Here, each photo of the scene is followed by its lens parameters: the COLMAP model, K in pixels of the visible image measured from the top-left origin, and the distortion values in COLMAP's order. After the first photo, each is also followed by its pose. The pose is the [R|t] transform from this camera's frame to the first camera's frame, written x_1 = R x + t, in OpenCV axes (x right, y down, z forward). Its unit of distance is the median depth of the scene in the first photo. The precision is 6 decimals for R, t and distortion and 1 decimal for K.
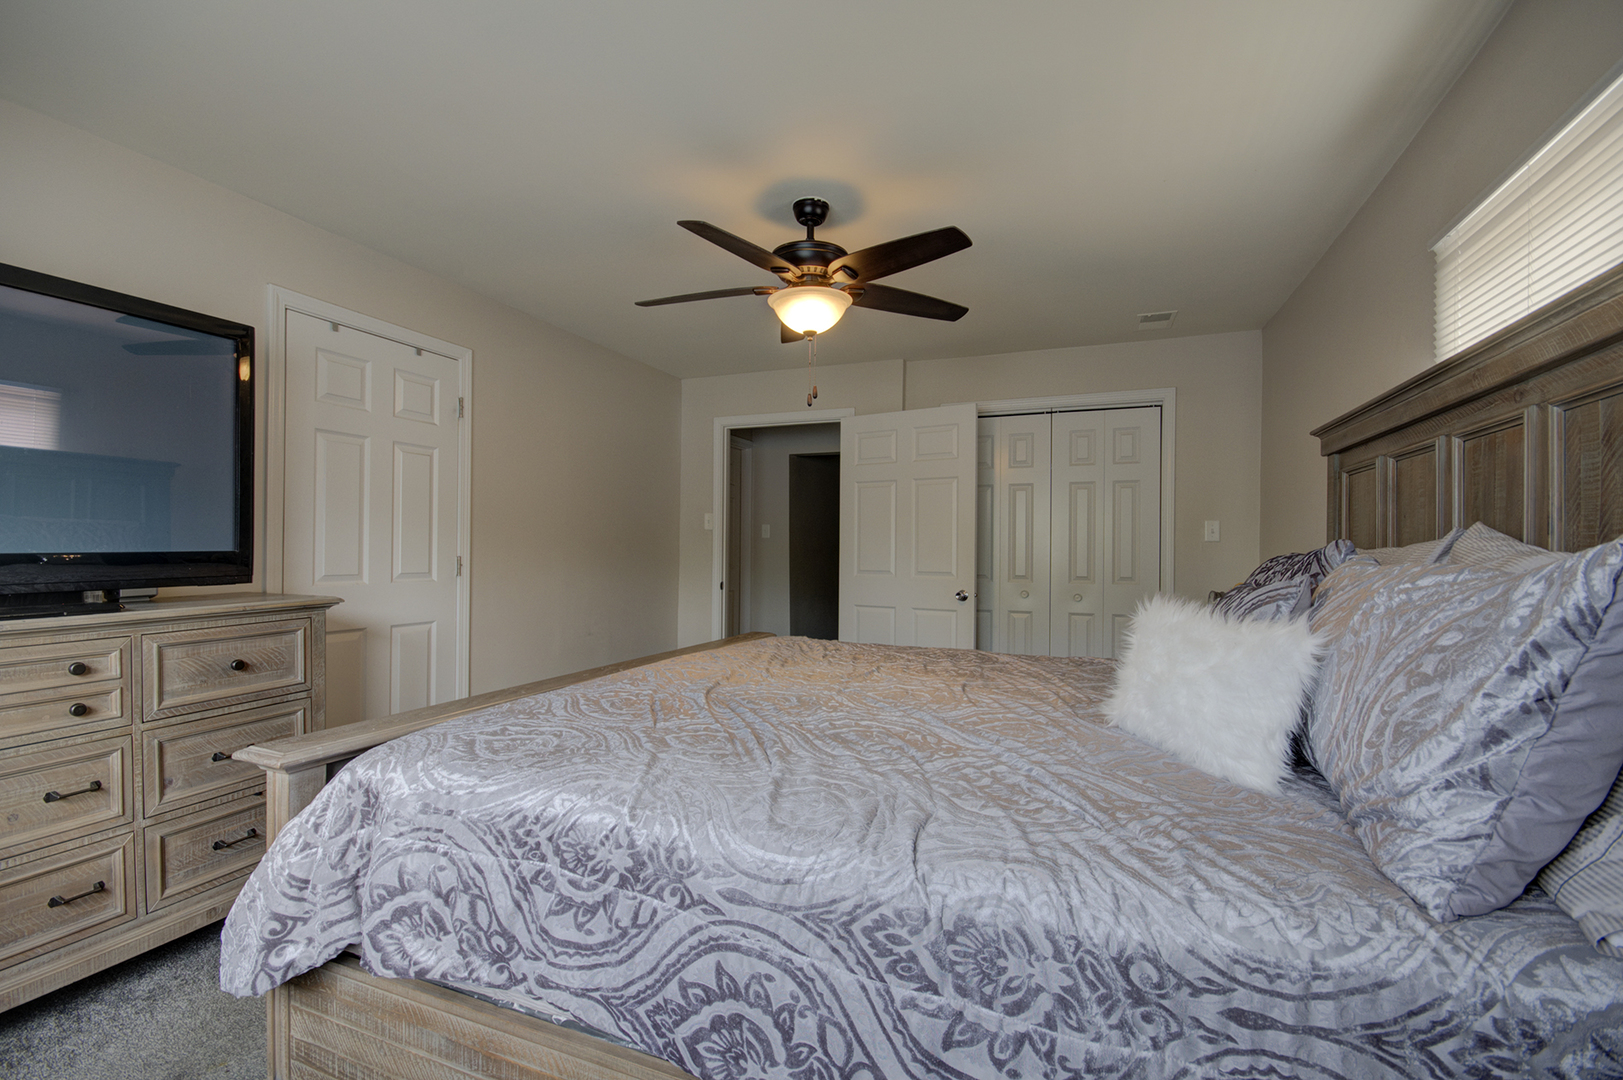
lens RADIAL K [[716.8, 0, 815.1], [0, 716.8, 540.3], [0, 0, 1]] dist [-0.010692, 0.000510]
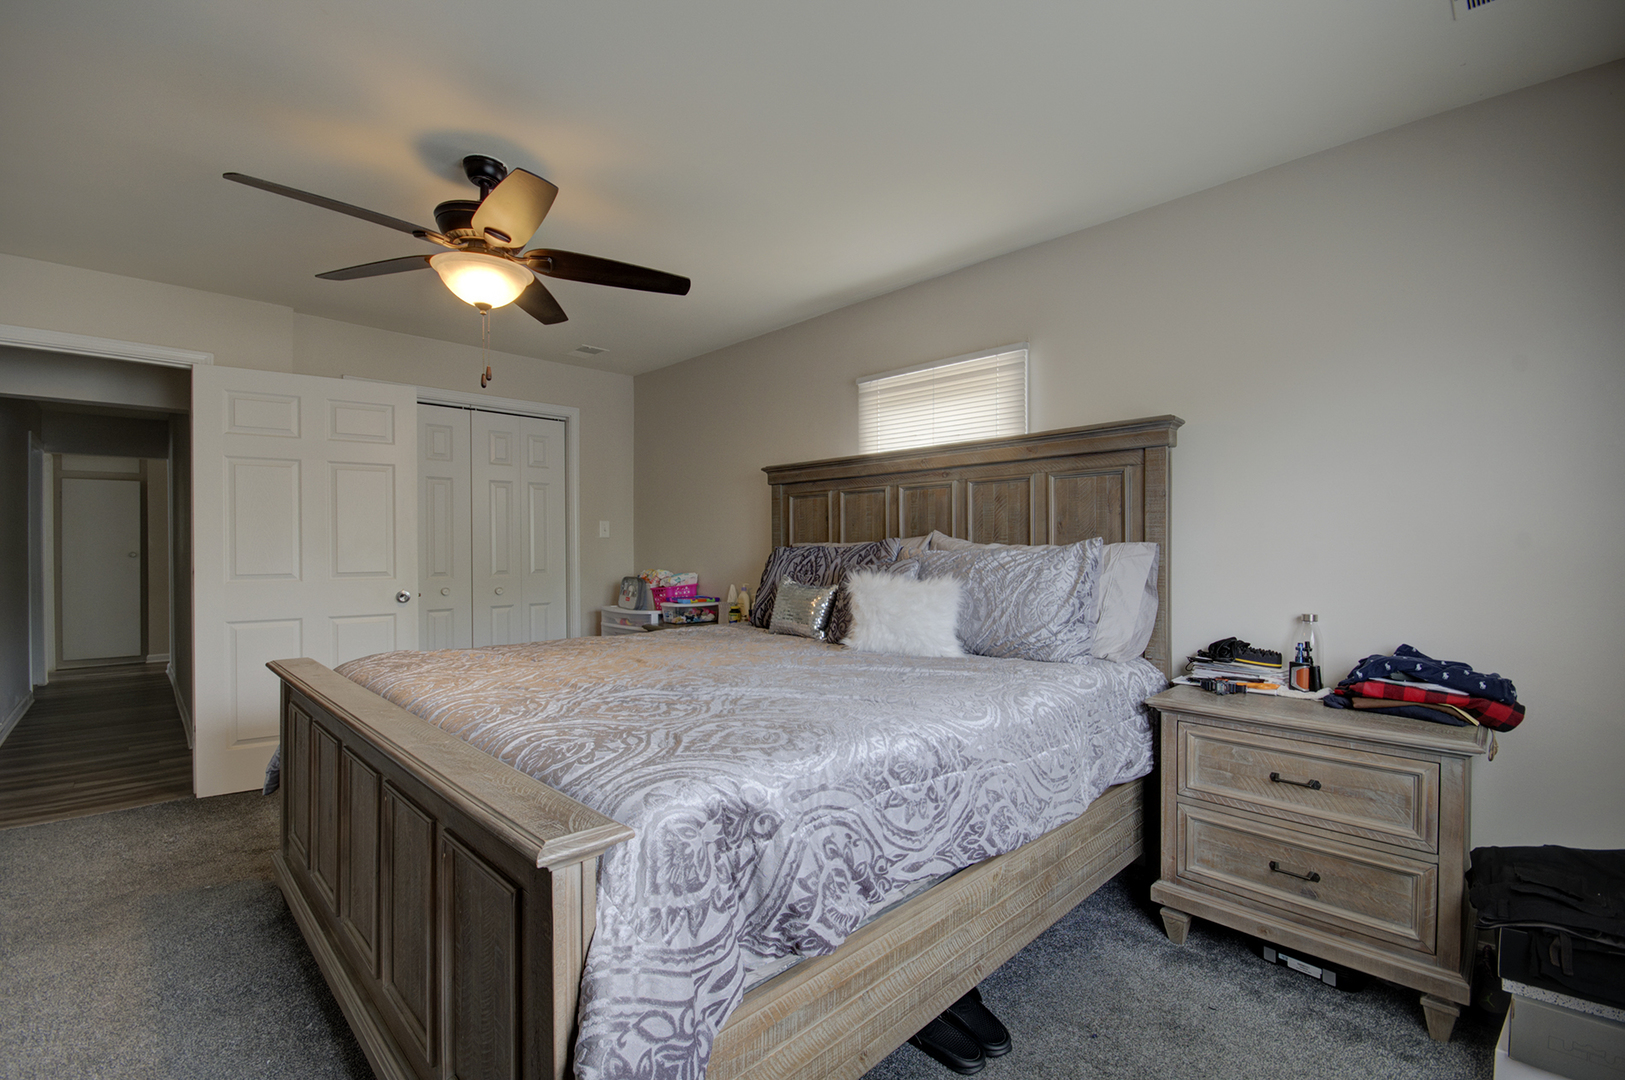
lens RADIAL K [[717.7, 0, 813.5], [0, 717.7, 546.9], [0, 0, 1]] dist [-0.010692, 0.000510]
pose [[0.396318, -0.008988, 0.918069, -0.677746], [-0.005277, 0.999913, 0.012067, 0.000615], [-0.918098, -0.009627, 0.396236, 0.259929]]
